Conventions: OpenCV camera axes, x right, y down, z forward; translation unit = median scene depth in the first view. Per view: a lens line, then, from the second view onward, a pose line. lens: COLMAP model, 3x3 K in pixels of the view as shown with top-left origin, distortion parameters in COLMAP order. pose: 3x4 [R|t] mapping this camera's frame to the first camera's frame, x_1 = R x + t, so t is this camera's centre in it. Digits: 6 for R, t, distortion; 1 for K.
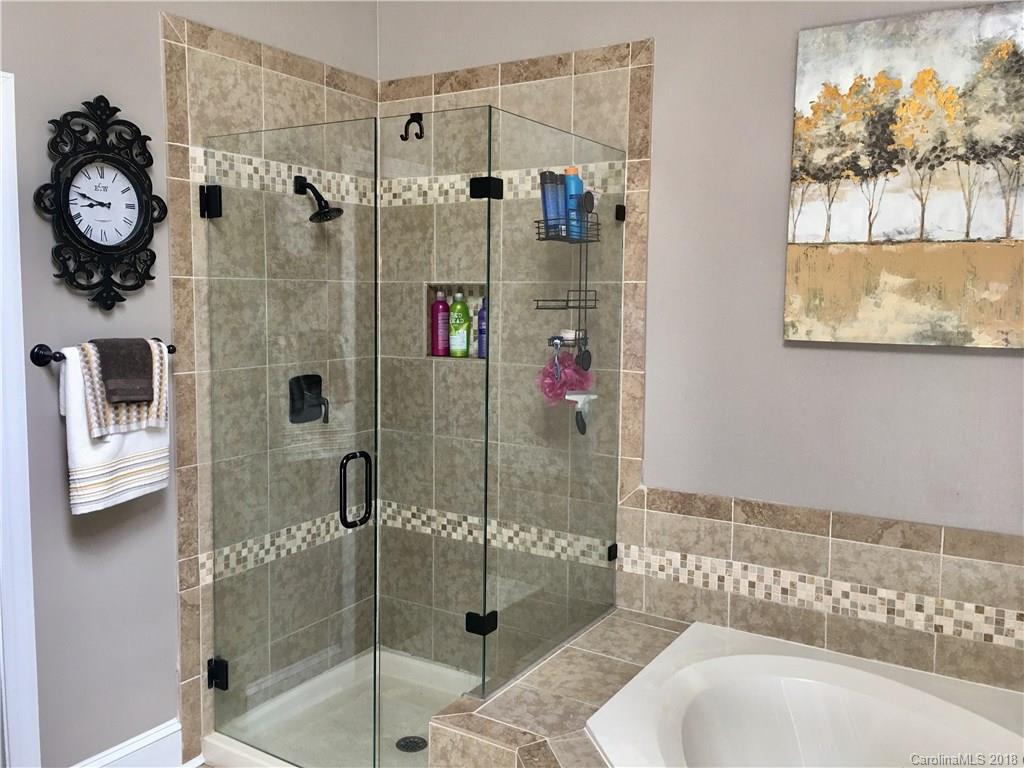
lens RADIAL K [[870.9, 0, 509.9], [0, 870.9, 380.1], [0, 0, 1]] dist [0.056574, -0.044558]
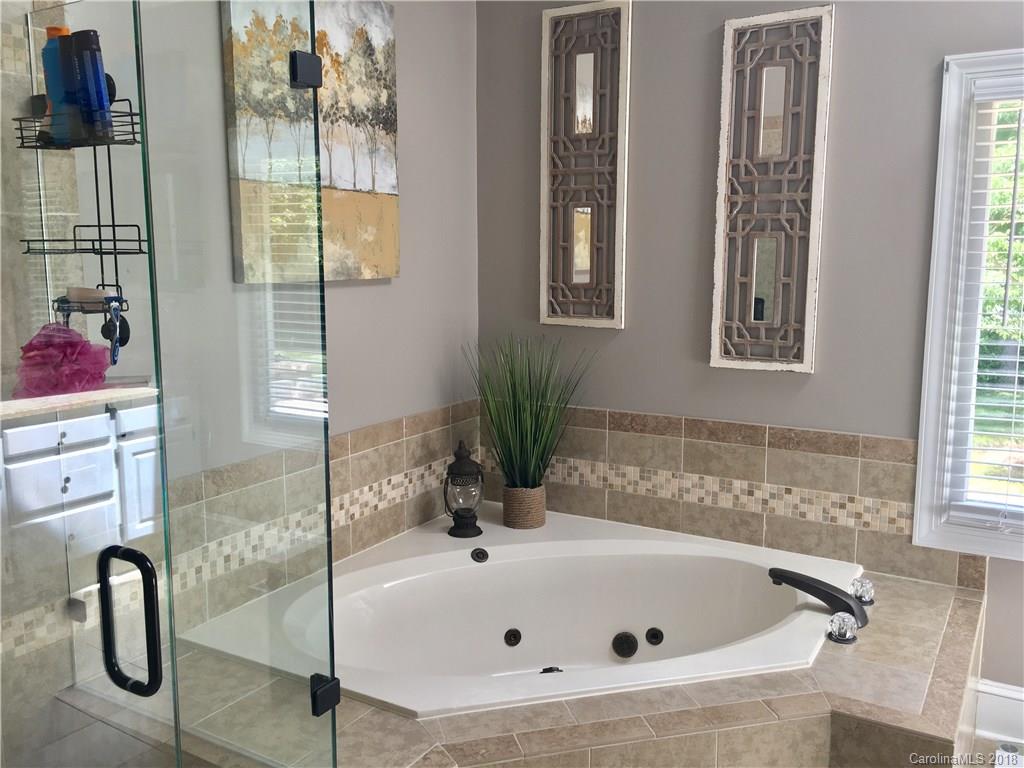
lens RADIAL K [[870.9, 0, 511.1], [0, 870.9, 384.6], [0, 0, 1]] dist [0.056574, -0.044558]
pose [[-0.032181, -0.163827, 0.985964, -0.668672], [0.098942, 0.981107, 0.166250, -0.071895], [-0.994573, 0.102904, -0.015364, 0.791510]]
